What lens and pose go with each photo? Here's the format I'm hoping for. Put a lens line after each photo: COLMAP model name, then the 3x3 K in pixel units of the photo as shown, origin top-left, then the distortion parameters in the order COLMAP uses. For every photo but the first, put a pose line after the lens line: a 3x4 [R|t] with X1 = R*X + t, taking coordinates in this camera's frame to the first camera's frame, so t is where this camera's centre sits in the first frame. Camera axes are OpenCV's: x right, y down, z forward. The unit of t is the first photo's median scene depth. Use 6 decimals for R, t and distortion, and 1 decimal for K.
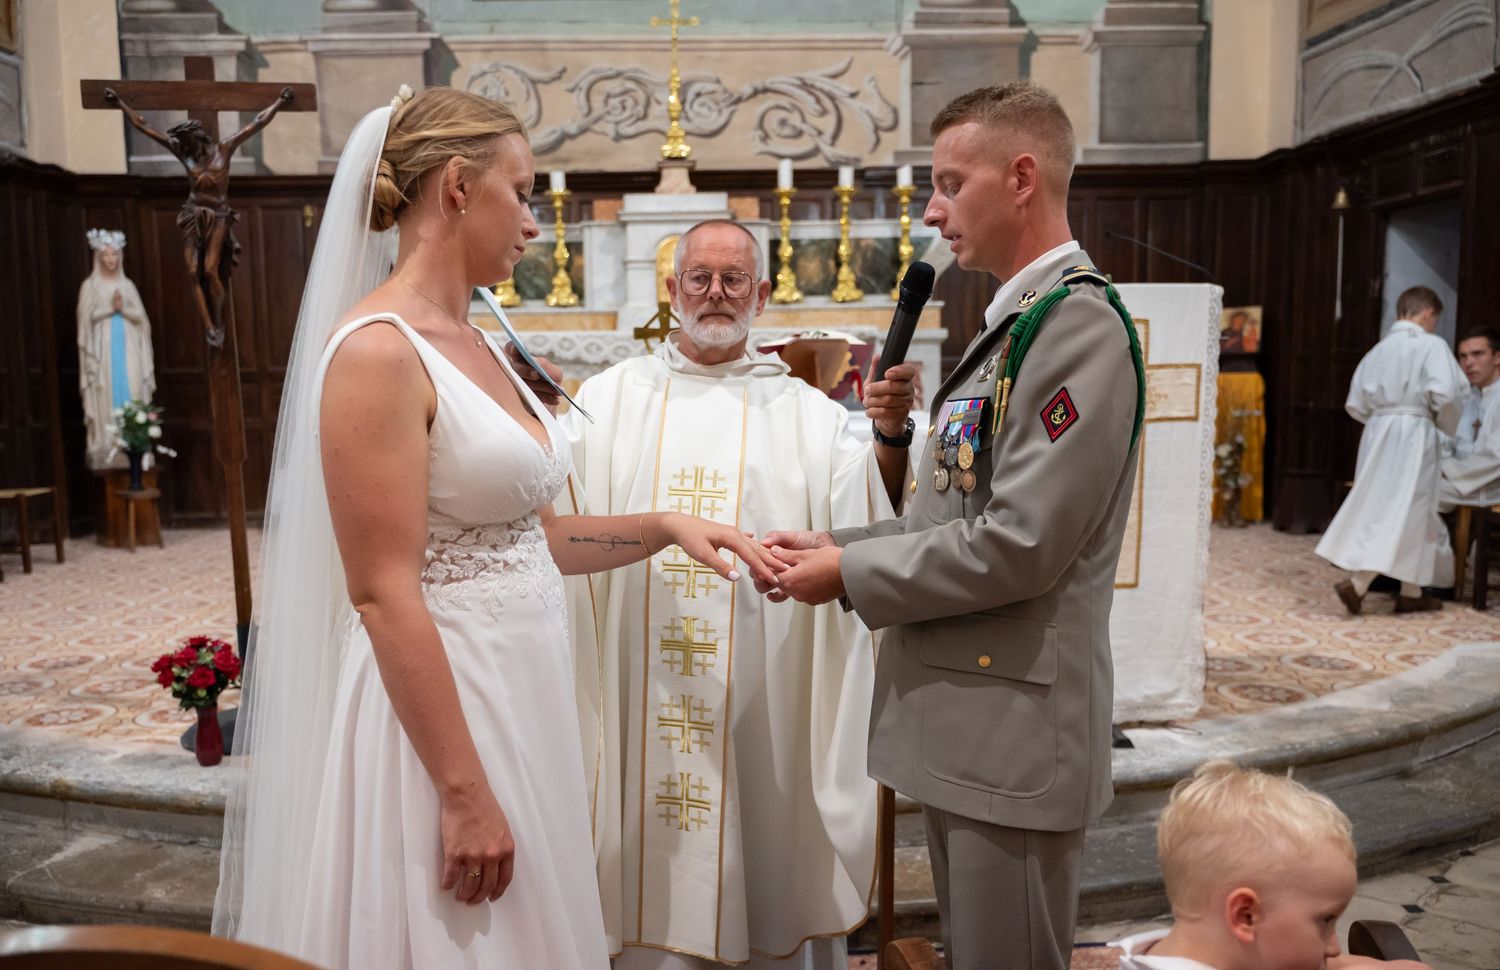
lens RADIAL K [[1225.6, 0, 744.5], [0, 1225.6, 490.4], [0, 0, 1]] dist [0.003656, -0.006409]
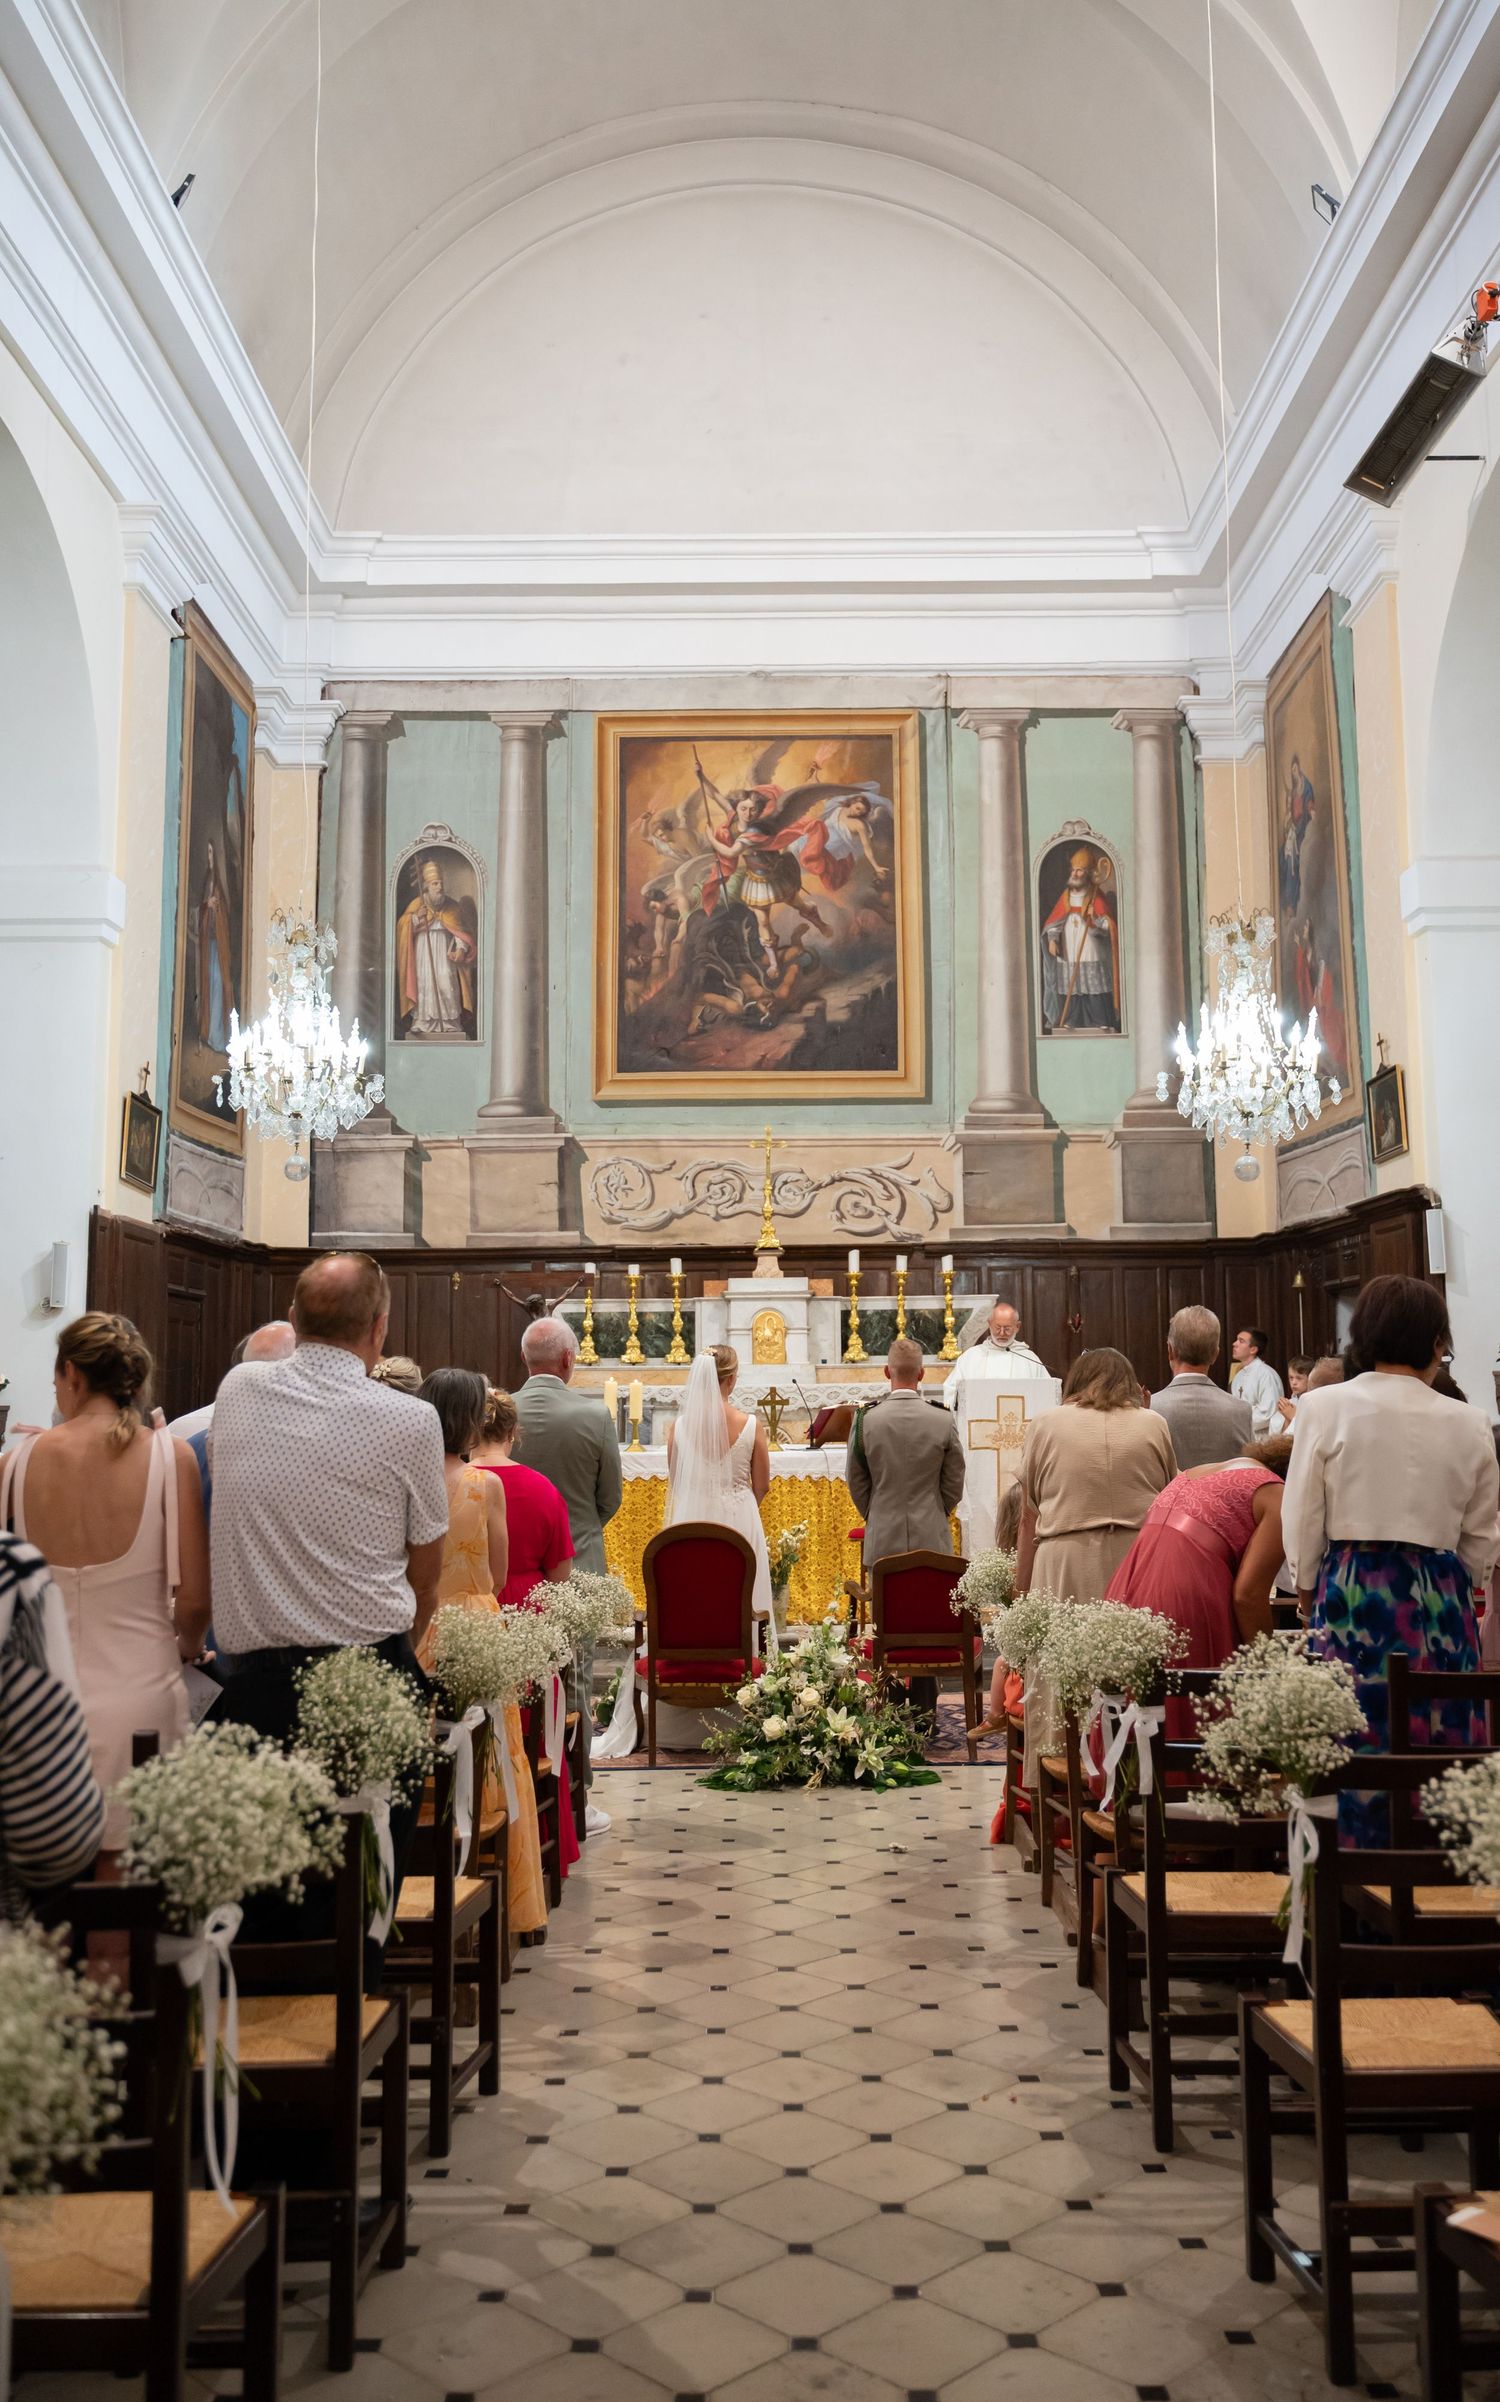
lens RADIAL K [[1921.5, 0, 752.5], [0, 1921.5, 1190.8], [0, 0, 1]] dist [-0.000730, -0.003494]
pose [[0.999017, 0.000045, -0.044319, 0.013217], [-0.009019, 0.979281, -0.202307, 0.063558], [0.043392, 0.202508, 0.978319, -0.813770]]
